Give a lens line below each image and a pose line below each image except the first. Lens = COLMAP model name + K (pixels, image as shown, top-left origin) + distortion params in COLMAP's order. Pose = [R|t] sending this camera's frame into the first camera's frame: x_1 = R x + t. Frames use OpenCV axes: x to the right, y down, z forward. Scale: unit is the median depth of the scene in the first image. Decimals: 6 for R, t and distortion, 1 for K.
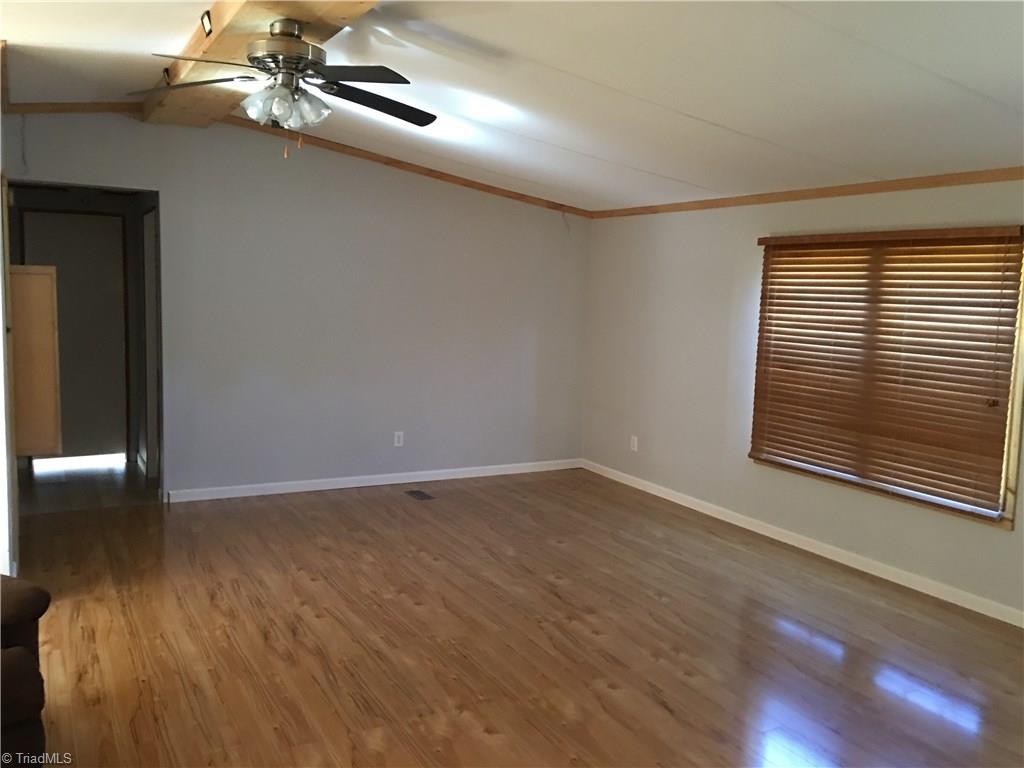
lens RADIAL K [[865.1, 0, 514.7], [0, 865.1, 385.0], [0, 0, 1]] dist [0.058433, -0.079938]
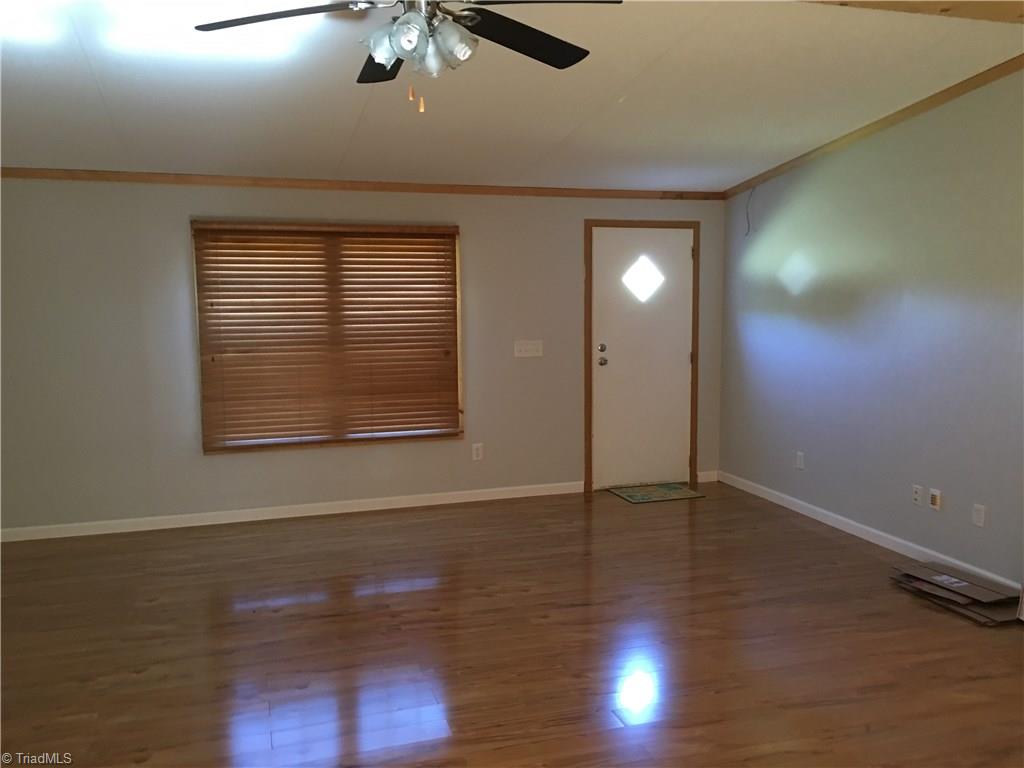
lens RADIAL K [[865.1, 0, 514.0], [0, 865.1, 384.3], [0, 0, 1]] dist [0.058433, -0.079938]
pose [[0.185910, -0.147575, 0.971421, -0.751134], [0.120942, 0.984576, 0.126427, -0.087659], [-0.975095, 0.093982, 0.200890, 0.591523]]
